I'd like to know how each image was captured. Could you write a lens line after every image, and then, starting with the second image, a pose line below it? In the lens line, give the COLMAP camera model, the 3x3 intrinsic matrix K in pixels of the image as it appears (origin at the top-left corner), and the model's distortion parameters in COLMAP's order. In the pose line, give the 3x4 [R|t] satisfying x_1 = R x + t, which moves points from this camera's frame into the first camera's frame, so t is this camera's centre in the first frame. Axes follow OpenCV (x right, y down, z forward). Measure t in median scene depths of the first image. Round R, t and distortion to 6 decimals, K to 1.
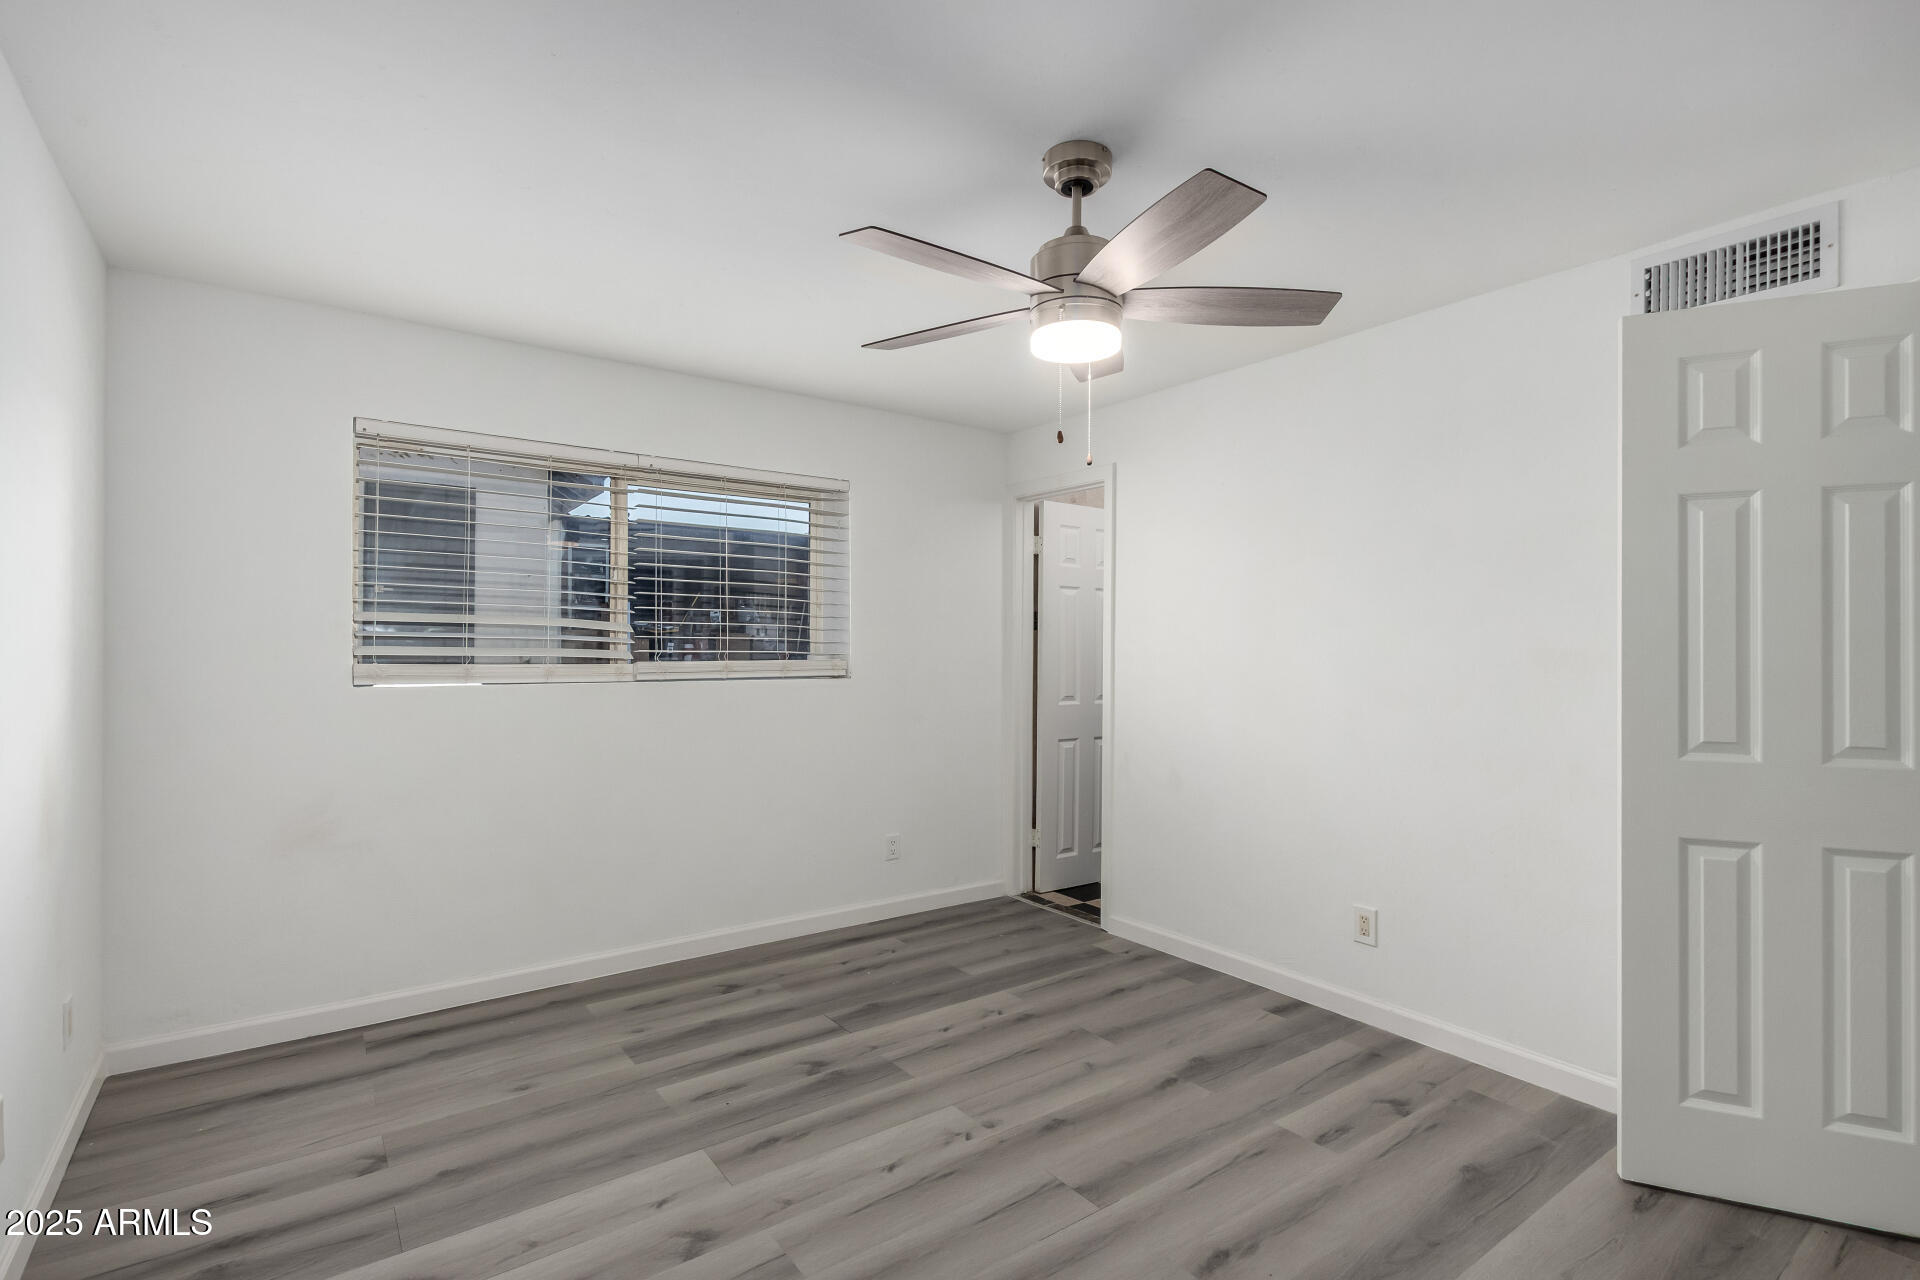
lens RADIAL K [[883.7, 0, 963.7], [0, 883.7, 637.4], [0, 0, 1]] dist [-0.000351, -0.001984]
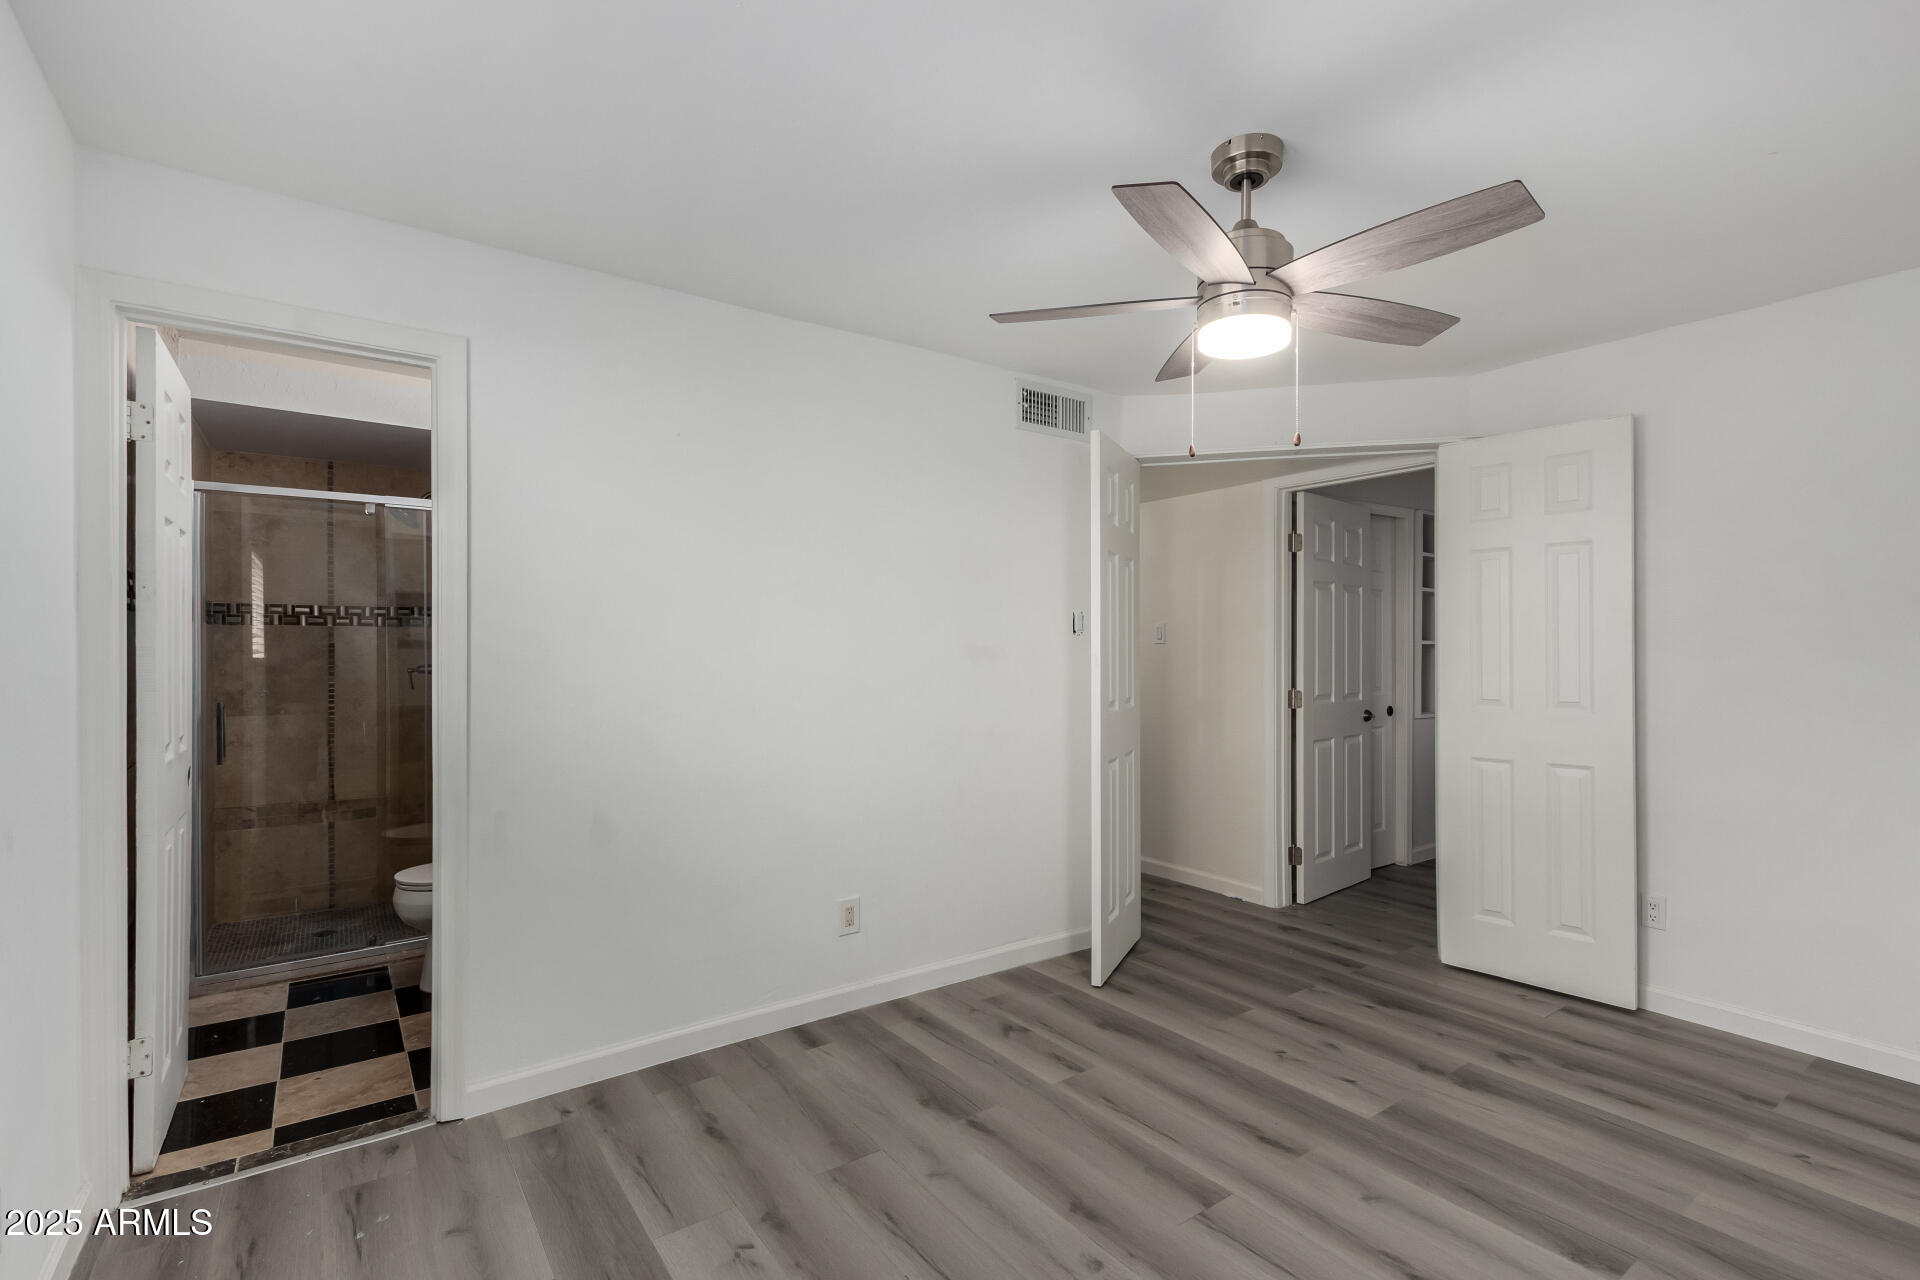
lens RADIAL K [[894.3, 0, 975.8], [0, 894.3, 648.2], [0, 0, 1]] dist [-0.029949, 0.004395]
pose [[0.008279, -0.003387, 0.999960, -0.601063], [0.001262, 0.999994, 0.003377, 0.020953], [-0.999965, 0.001234, 0.008283, 0.914853]]
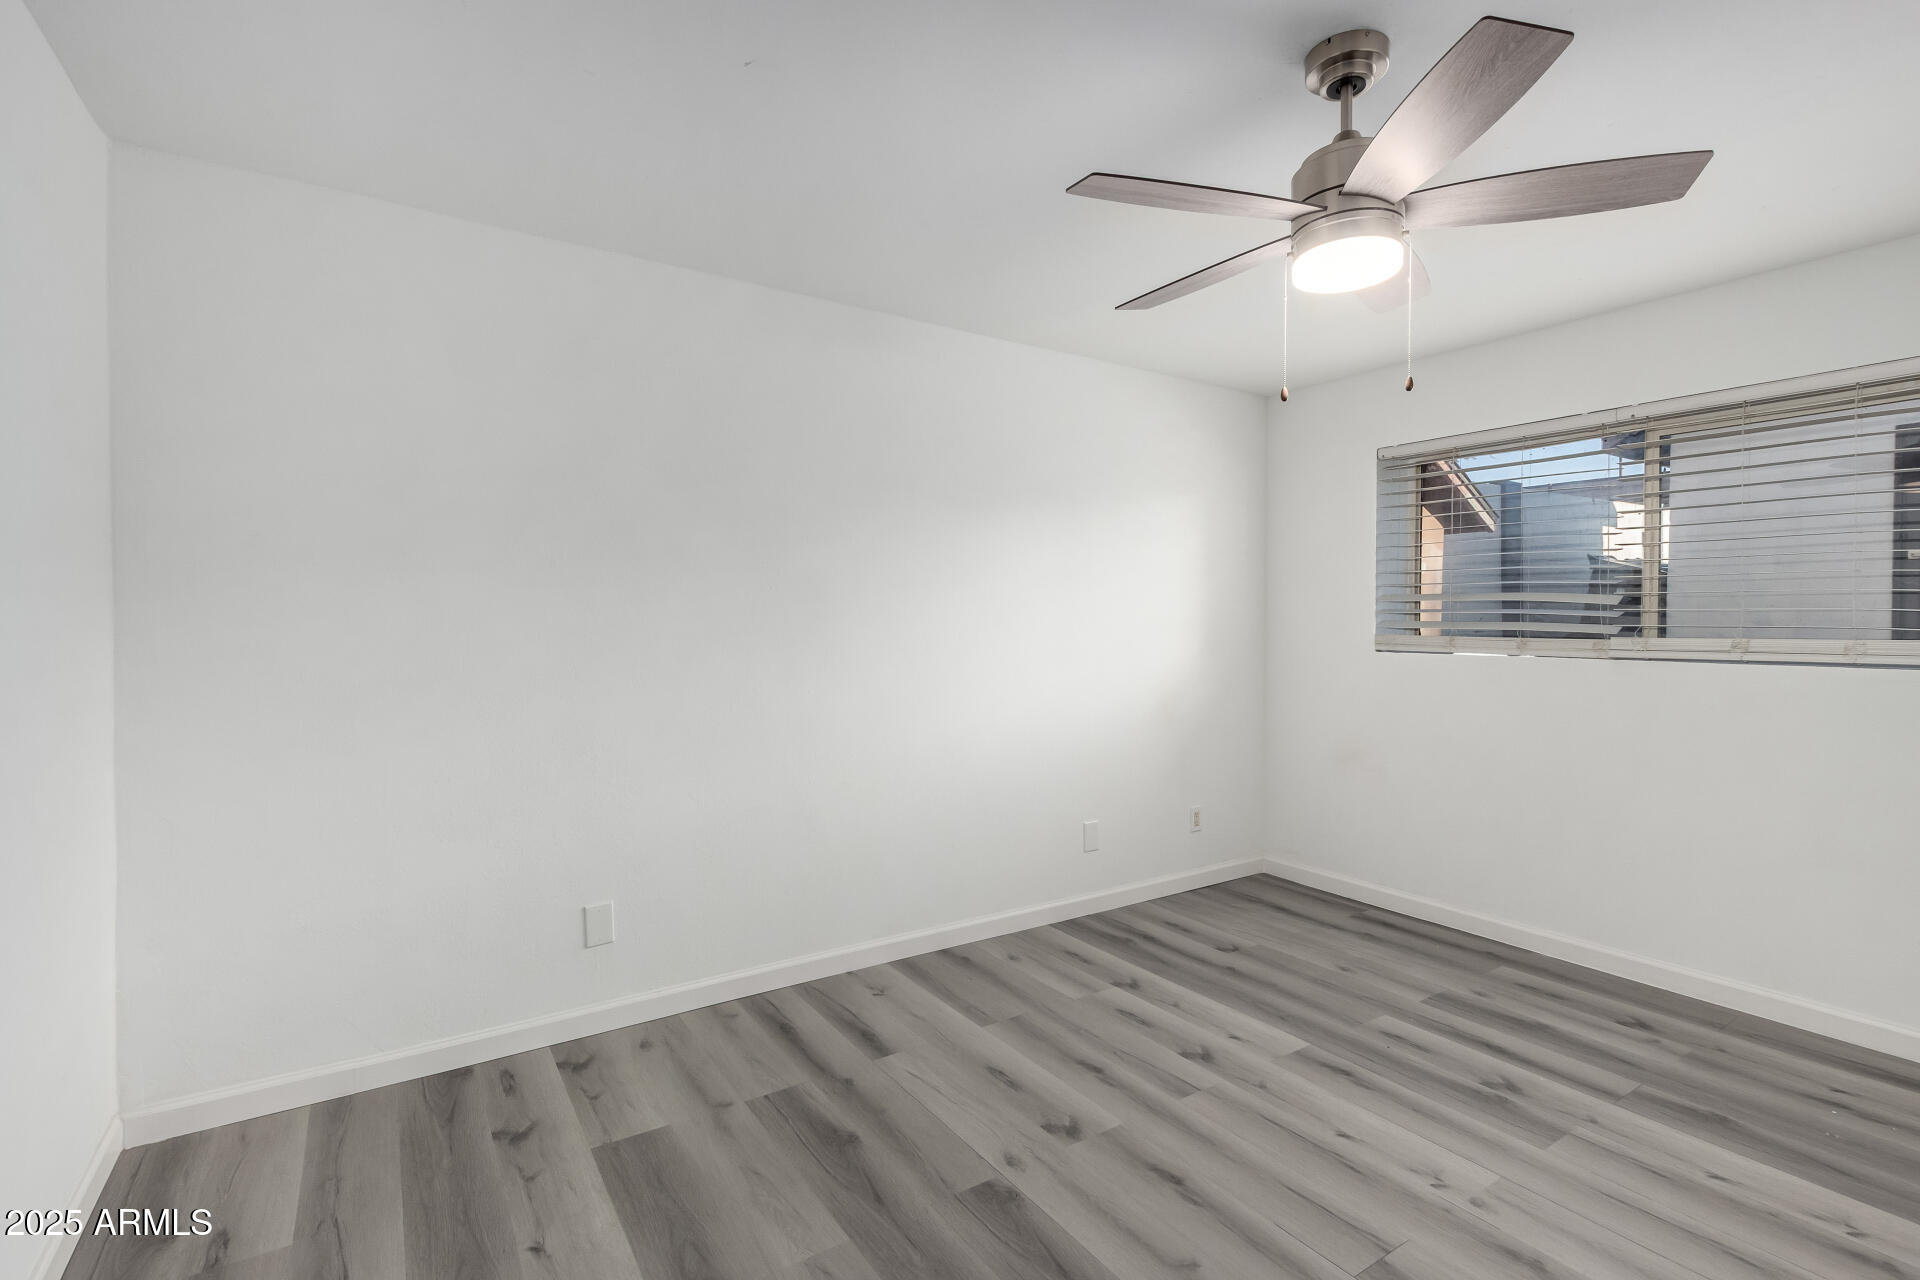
lens RADIAL K [[883.7, 0, 958.8], [0, 883.7, 634.9], [0, 0, 1]] dist [-0.000351, -0.001984]
pose [[-0.059580, 0.010765, -0.998165, 0.720287], [0.011289, 0.999885, 0.010110, 0.009723], [0.998160, -0.010666, -0.059695, 0.476935]]
